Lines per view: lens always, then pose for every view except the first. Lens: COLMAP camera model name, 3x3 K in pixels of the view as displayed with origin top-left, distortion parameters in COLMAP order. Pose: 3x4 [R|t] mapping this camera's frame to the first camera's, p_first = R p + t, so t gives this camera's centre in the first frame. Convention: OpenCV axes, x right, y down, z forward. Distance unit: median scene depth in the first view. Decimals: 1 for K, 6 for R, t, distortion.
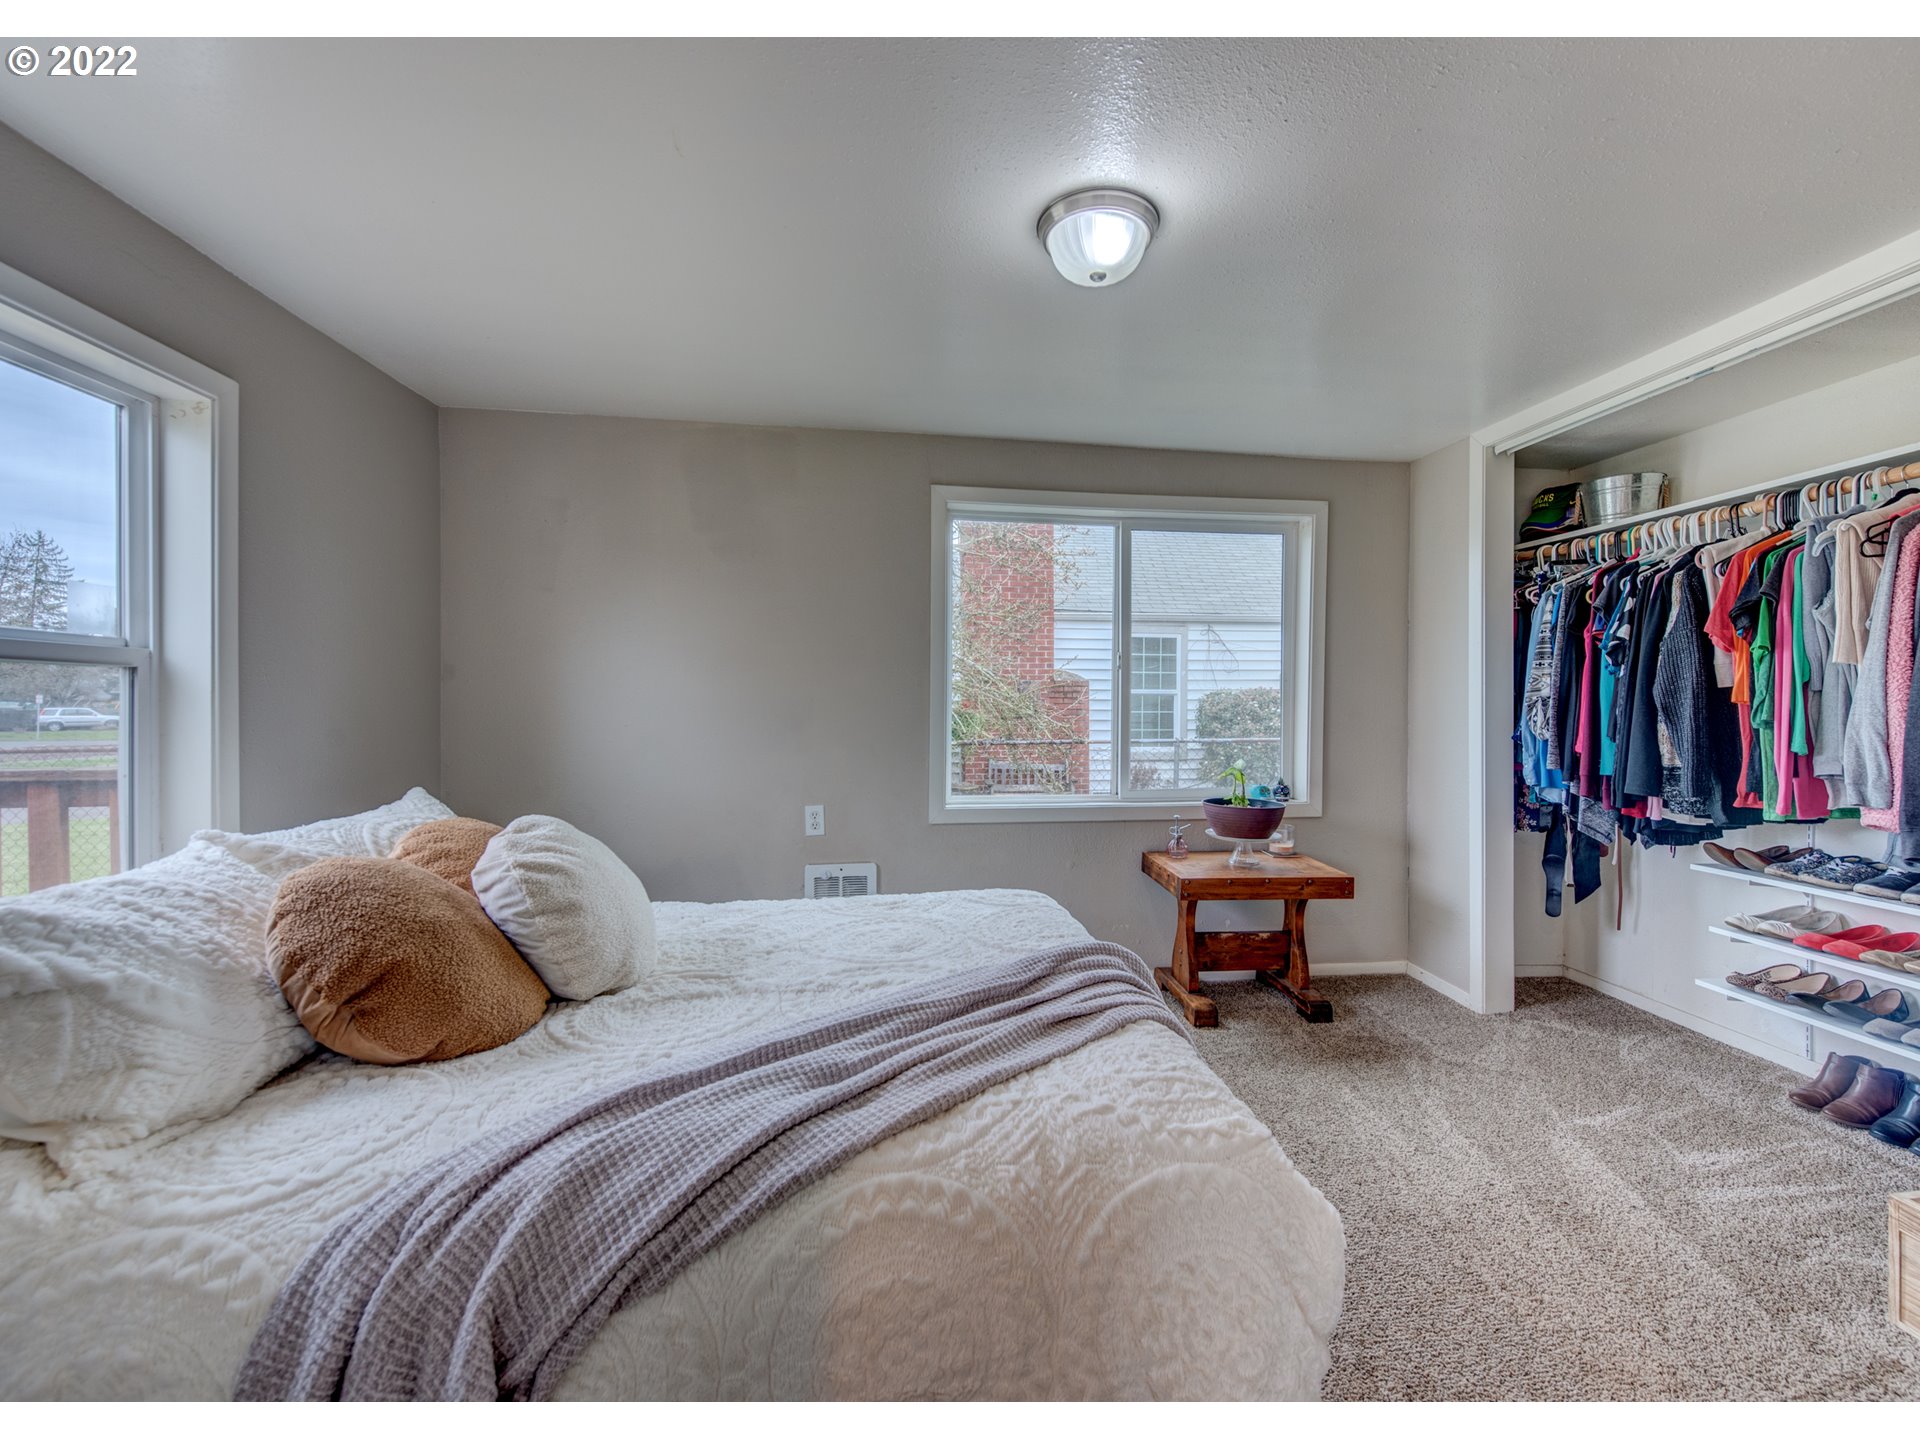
lens RADIAL K [[784.5, 0, 967.2], [0, 784.5, 609.9], [0, 0, 1]] dist [0.002395, -0.000118]
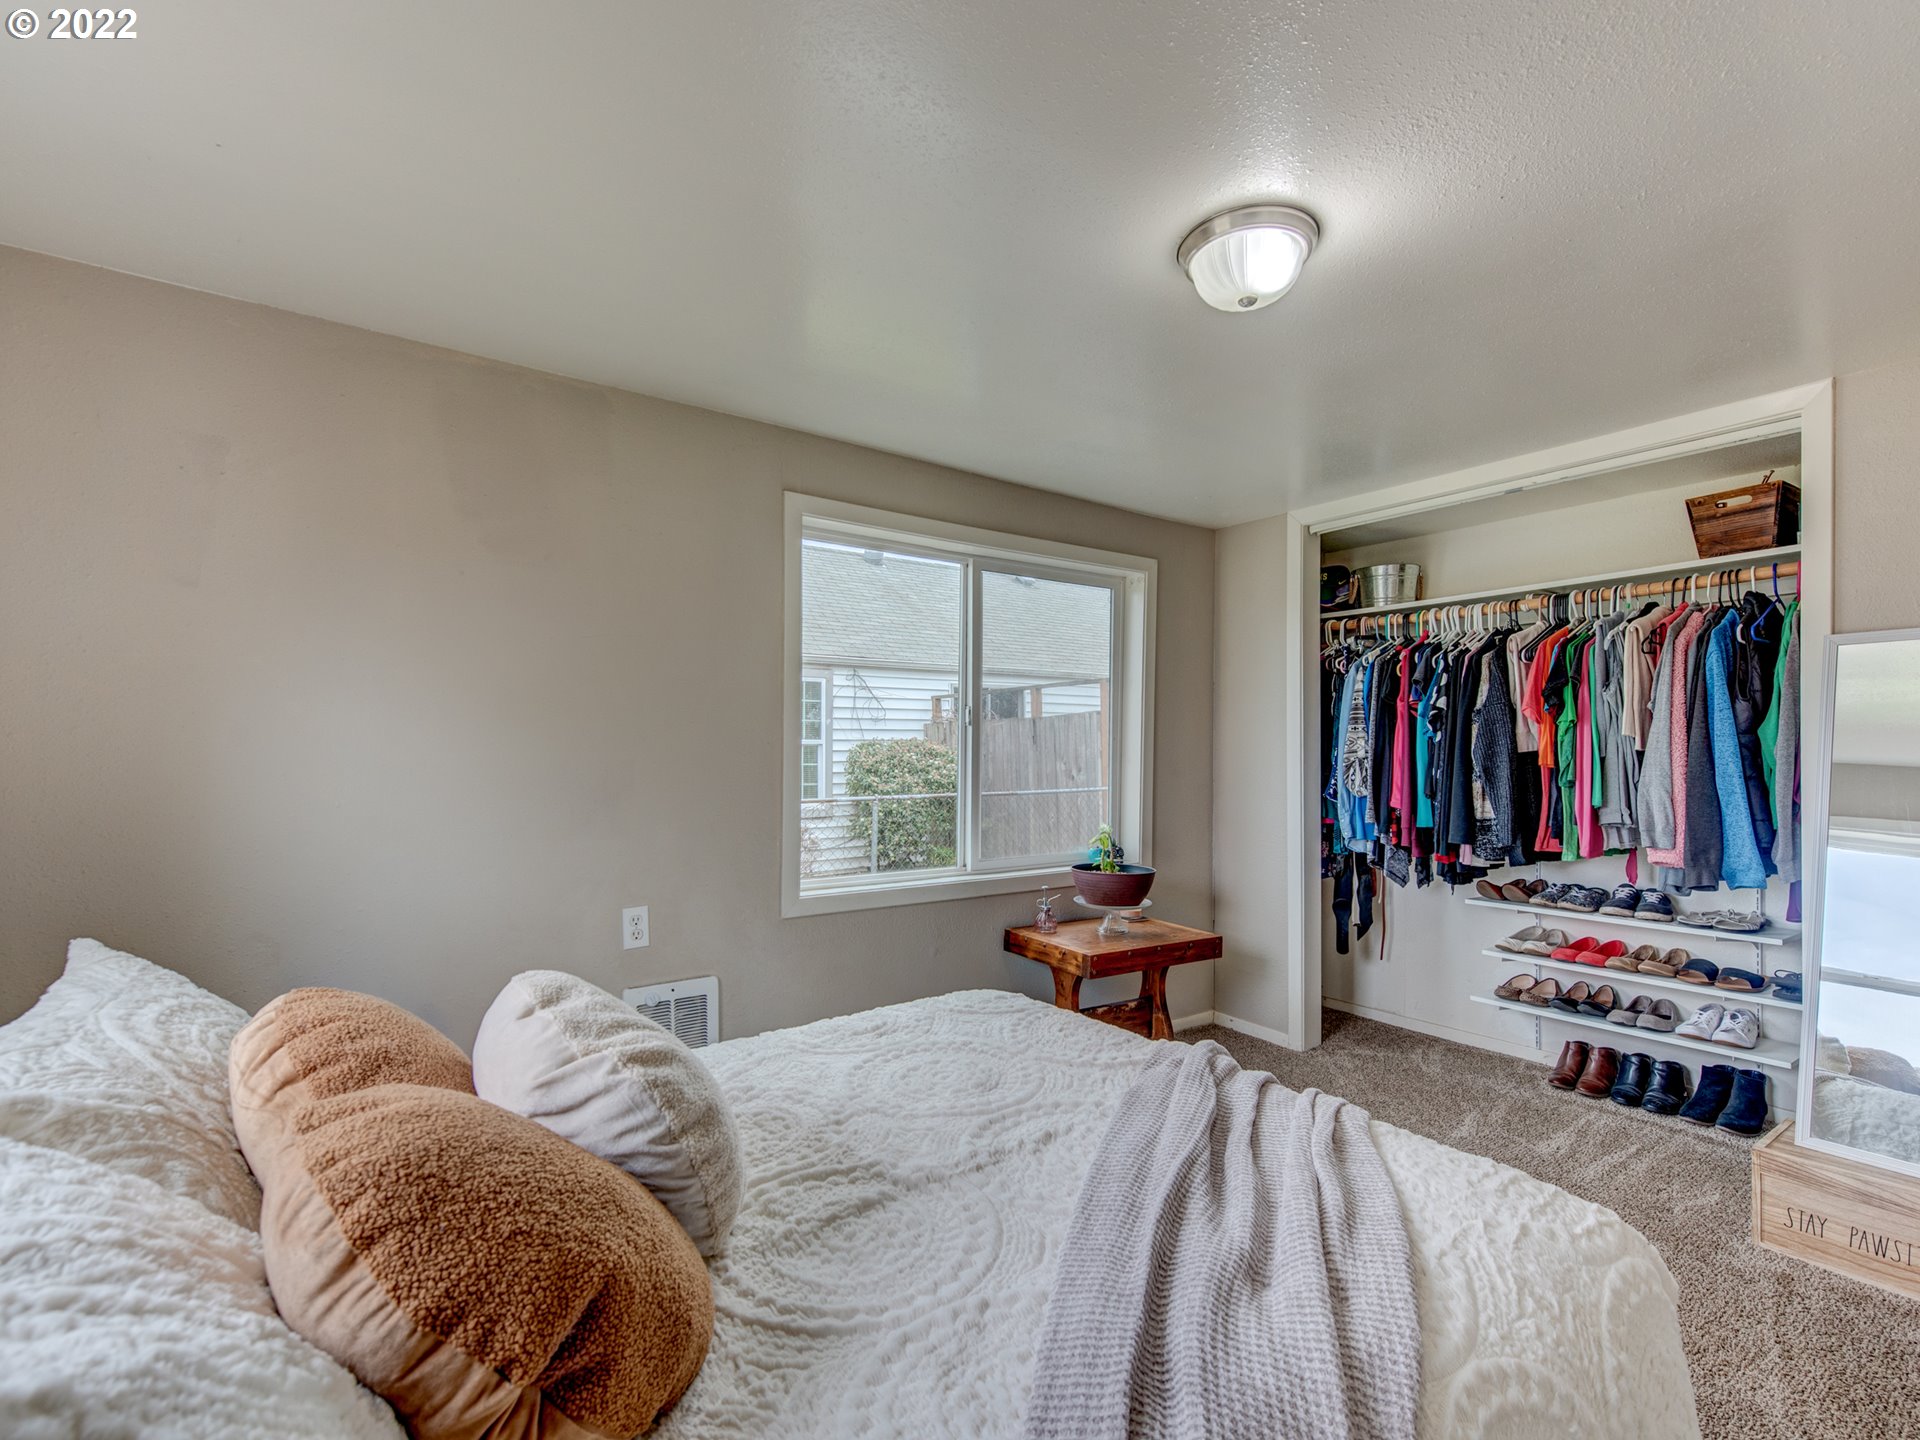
lens RADIAL K [[882.1, 0, 959.5], [0, 882.1, 658.4], [0, 0, 1]] dist [0.005226, -0.000825]
pose [[0.891811, 0.047054, 0.449955, -0.343212], [-0.052605, 0.998615, -0.000165, 0.000081], [-0.449339, -0.023523, 0.893051, 0.143510]]
